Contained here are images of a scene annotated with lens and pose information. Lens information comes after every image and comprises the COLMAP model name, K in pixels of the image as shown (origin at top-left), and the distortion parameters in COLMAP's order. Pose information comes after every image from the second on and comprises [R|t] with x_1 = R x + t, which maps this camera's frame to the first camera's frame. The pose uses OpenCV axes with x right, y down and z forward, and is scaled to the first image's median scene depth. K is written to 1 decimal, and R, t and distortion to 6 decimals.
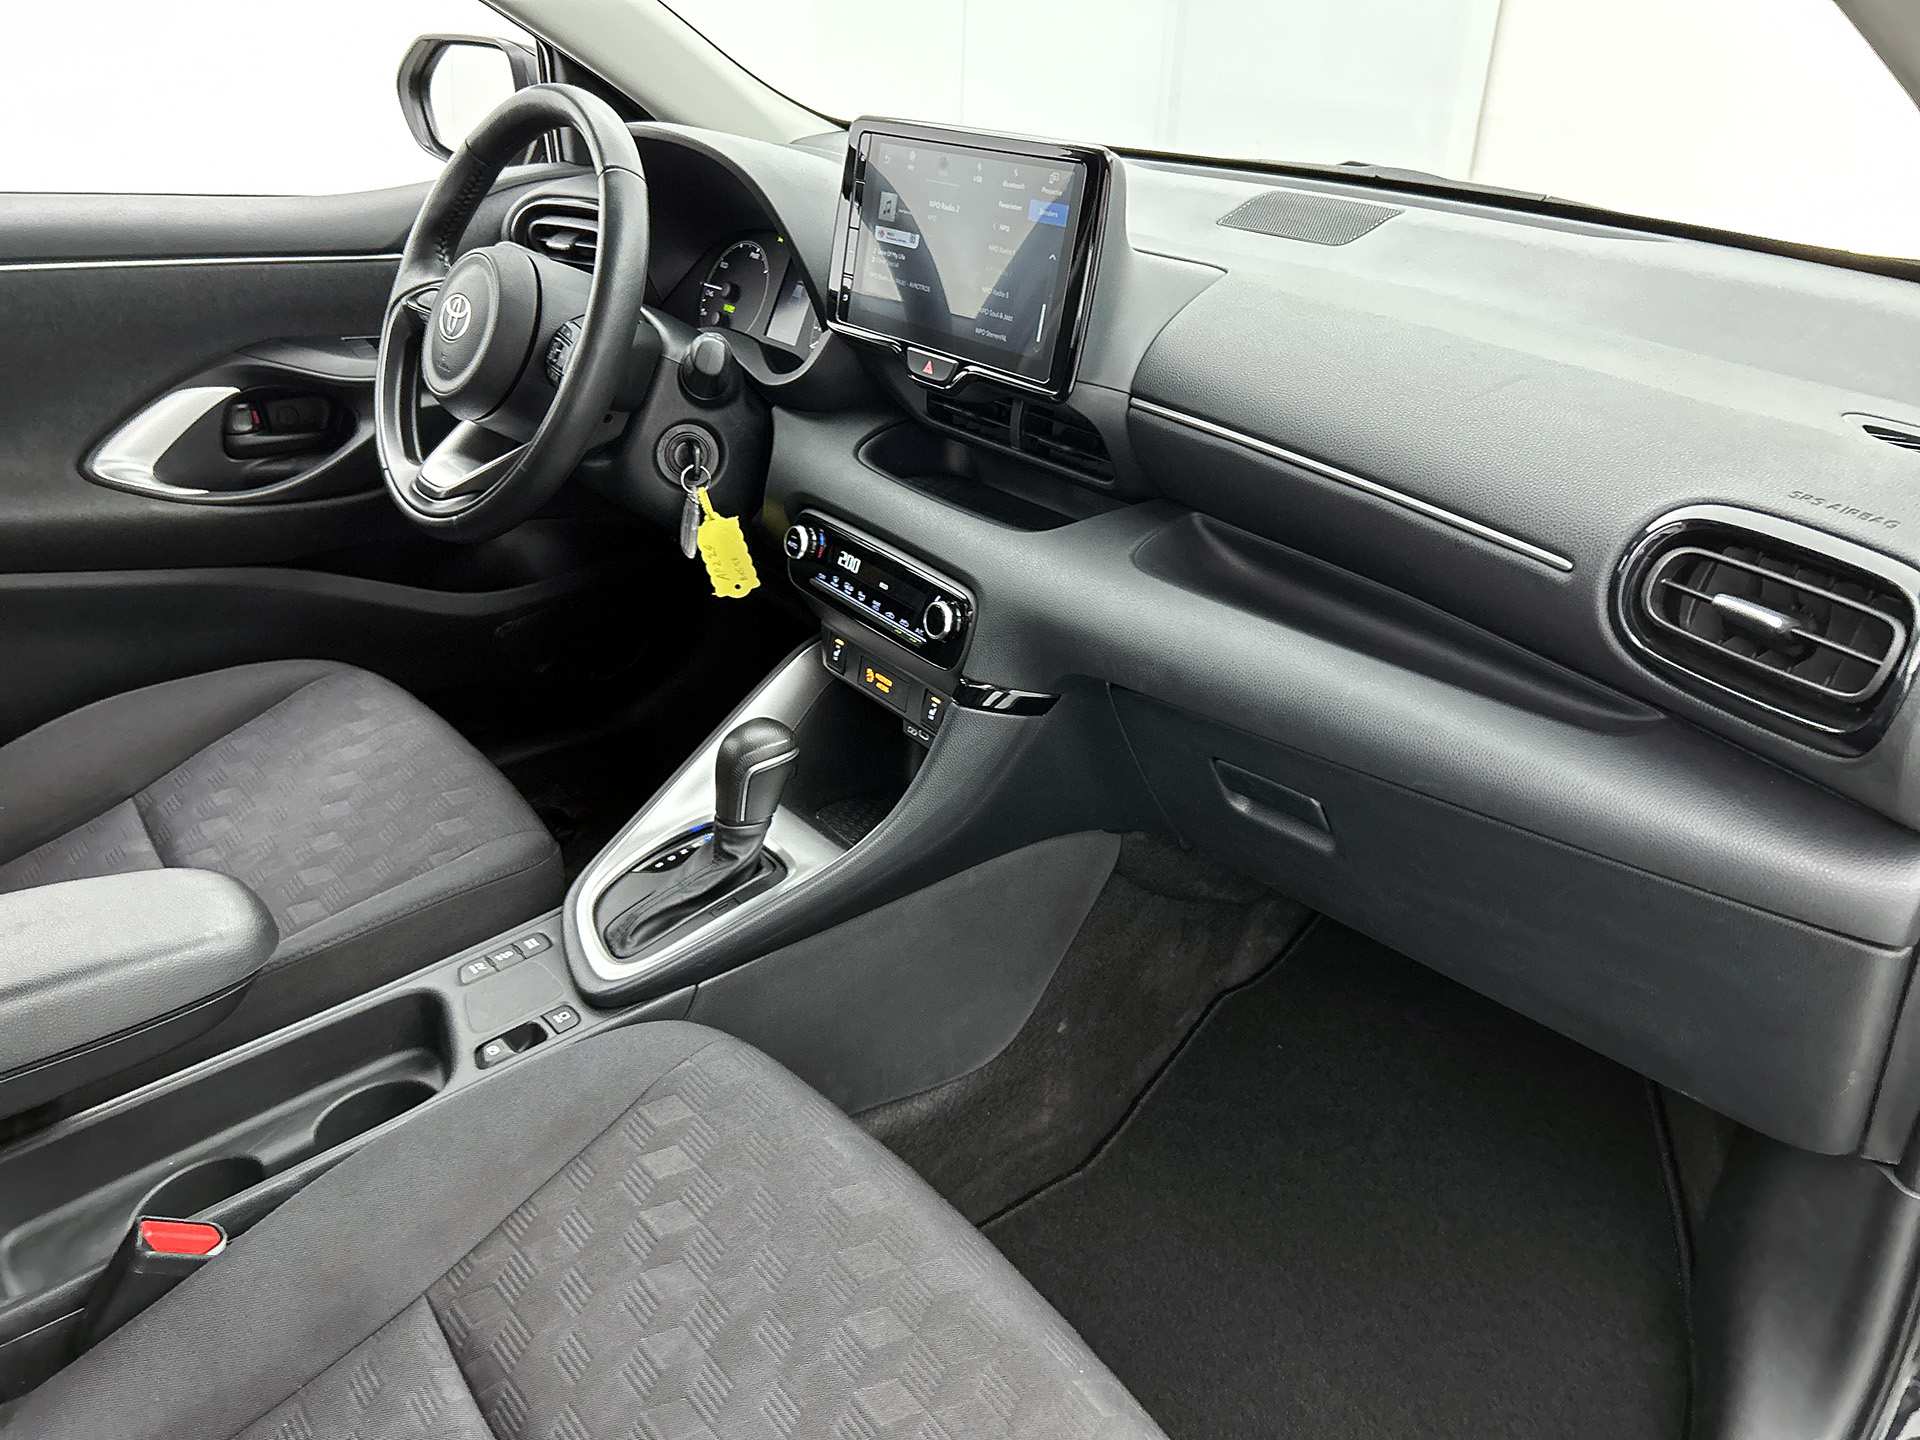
lens RADIAL K [[1453.3, 0, 960.0], [0, 1453.3, 720.0], [0, 0, 1]] dist [0.033506, -0.007917]
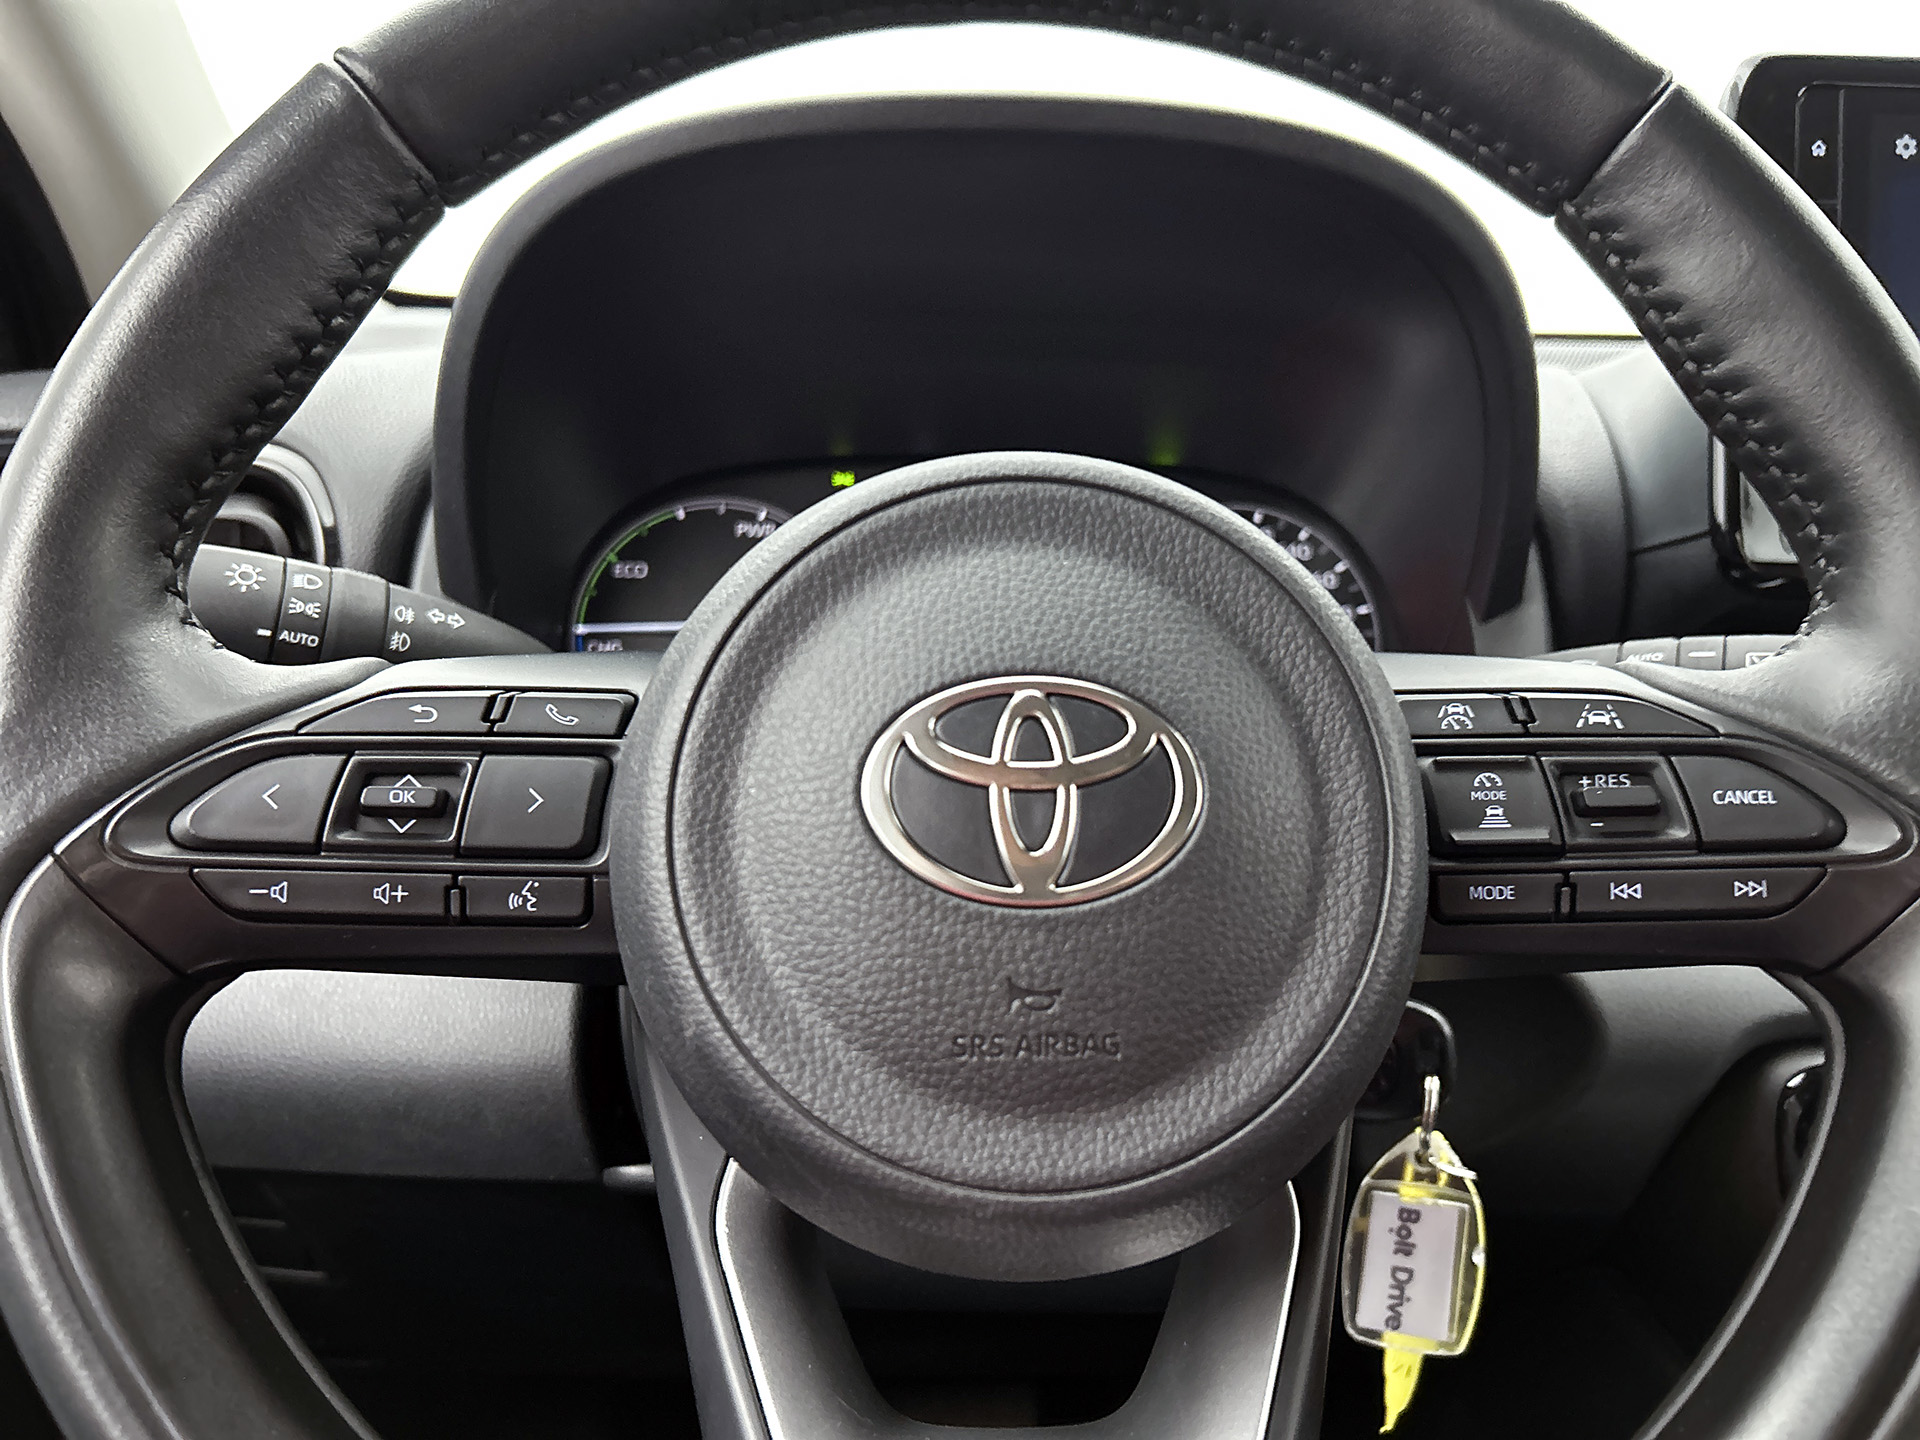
lens RADIAL K [[1476.9, 0, 965.3], [0, 1476.9, 748.6], [0, 0, 1]] dist [-0.011045, -0.009990]
pose [[0.603516, -0.198719, 0.772192, -0.565017], [0.366599, 0.929171, -0.047403, -0.309749], [-0.708078, 0.311693, 0.633619, 1.005010]]
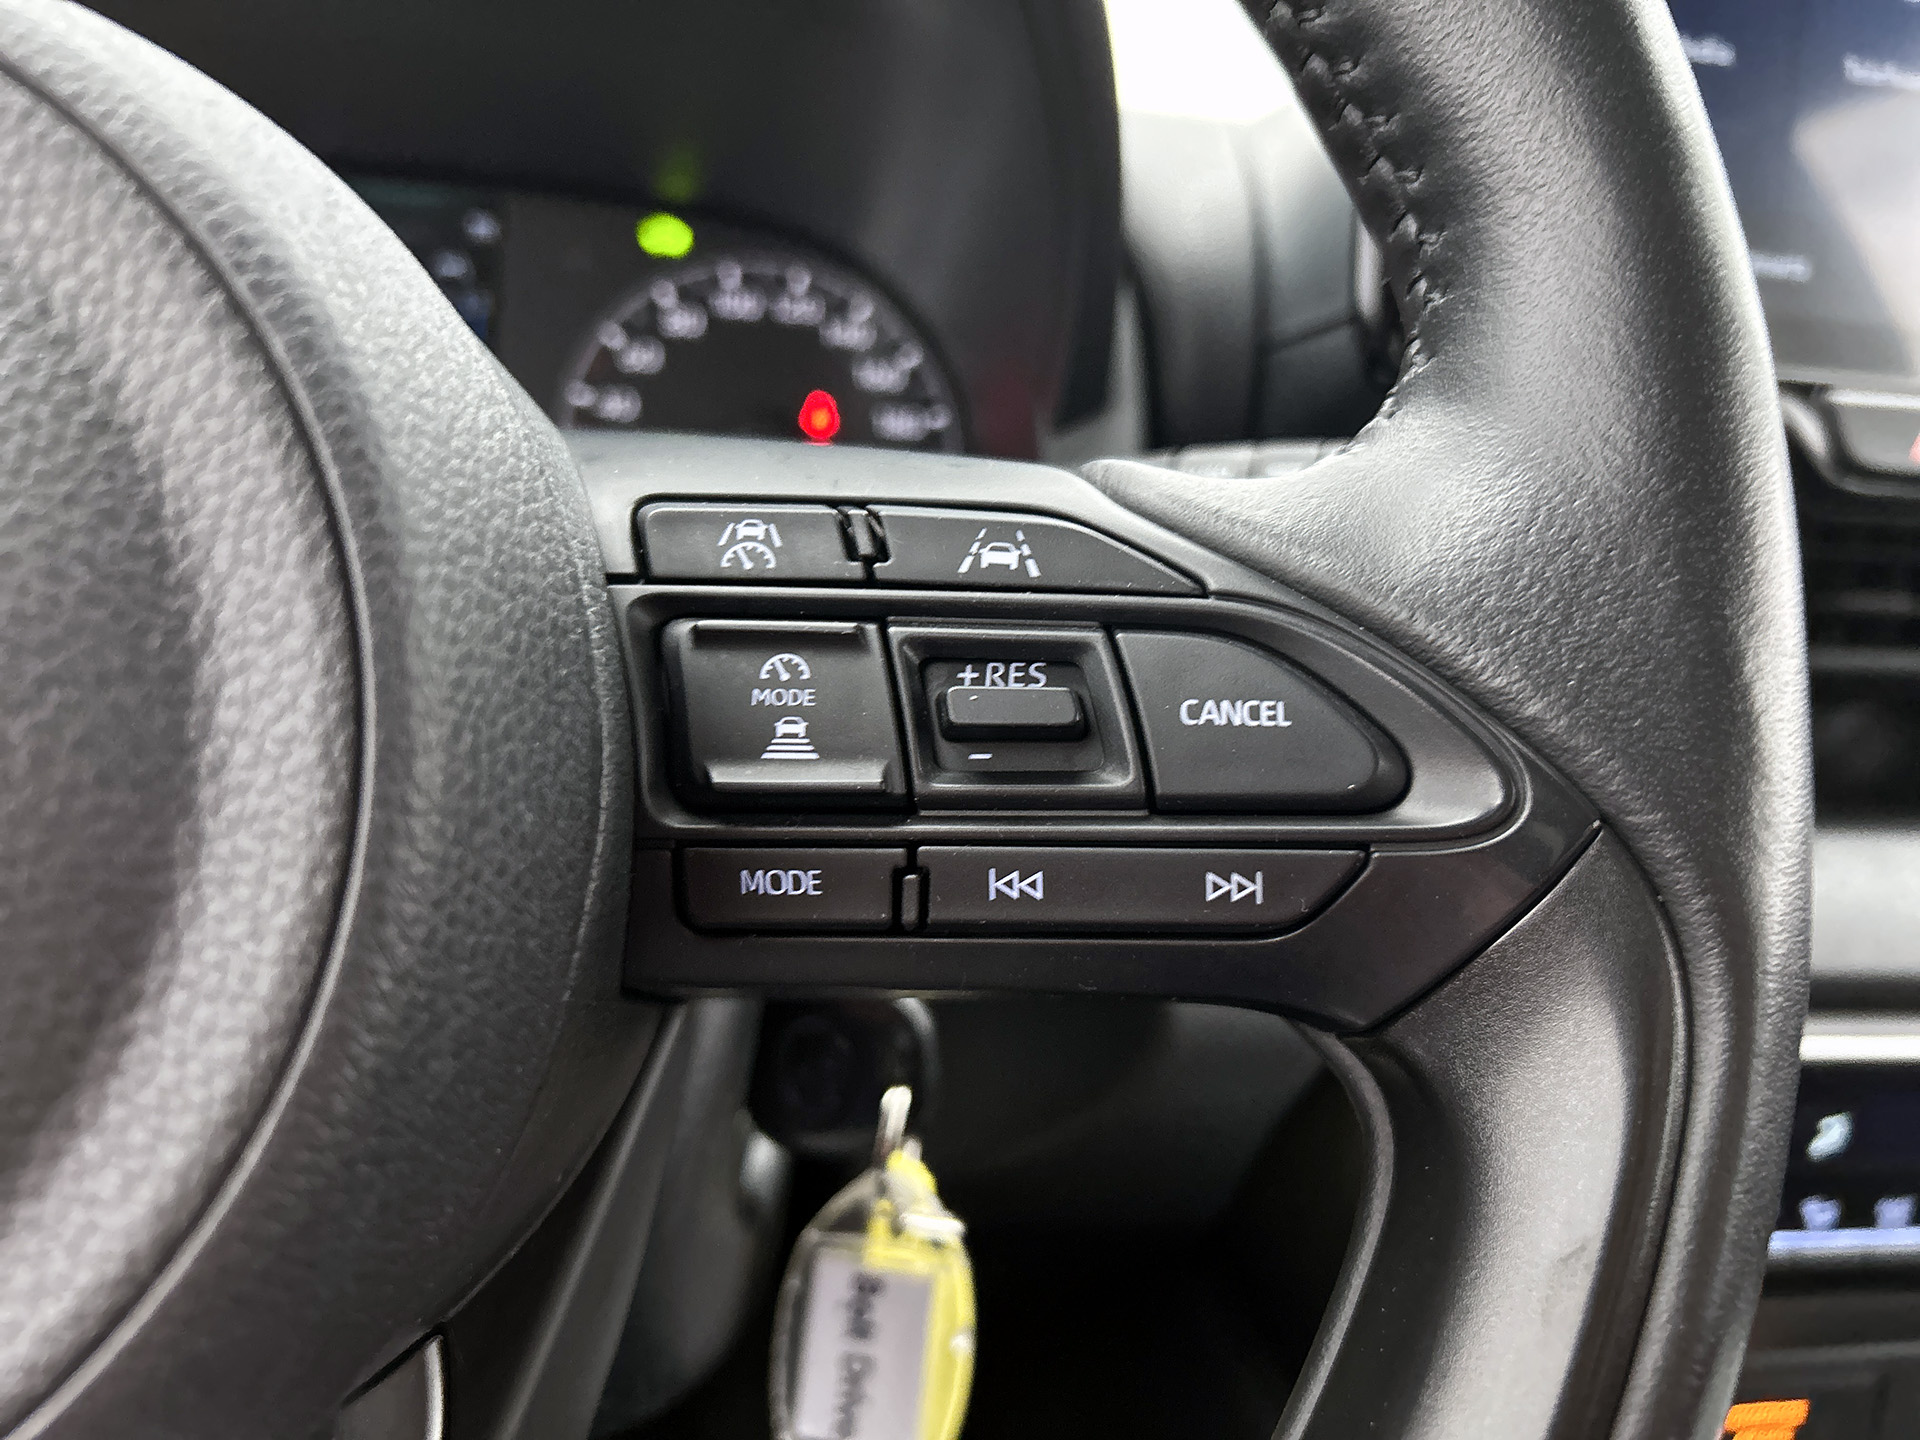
lens RADIAL K [[1485.9, 0, 987.8], [0, 1485.9, 734.9], [0, 0, 1]] dist [0.024927, -0.007146]
pose [[0.476822, -0.258190, 0.840225, -0.410292], [0.342262, 0.934983, 0.093077, -0.282397], [-0.809628, 0.243196, 0.534189, 1.020095]]
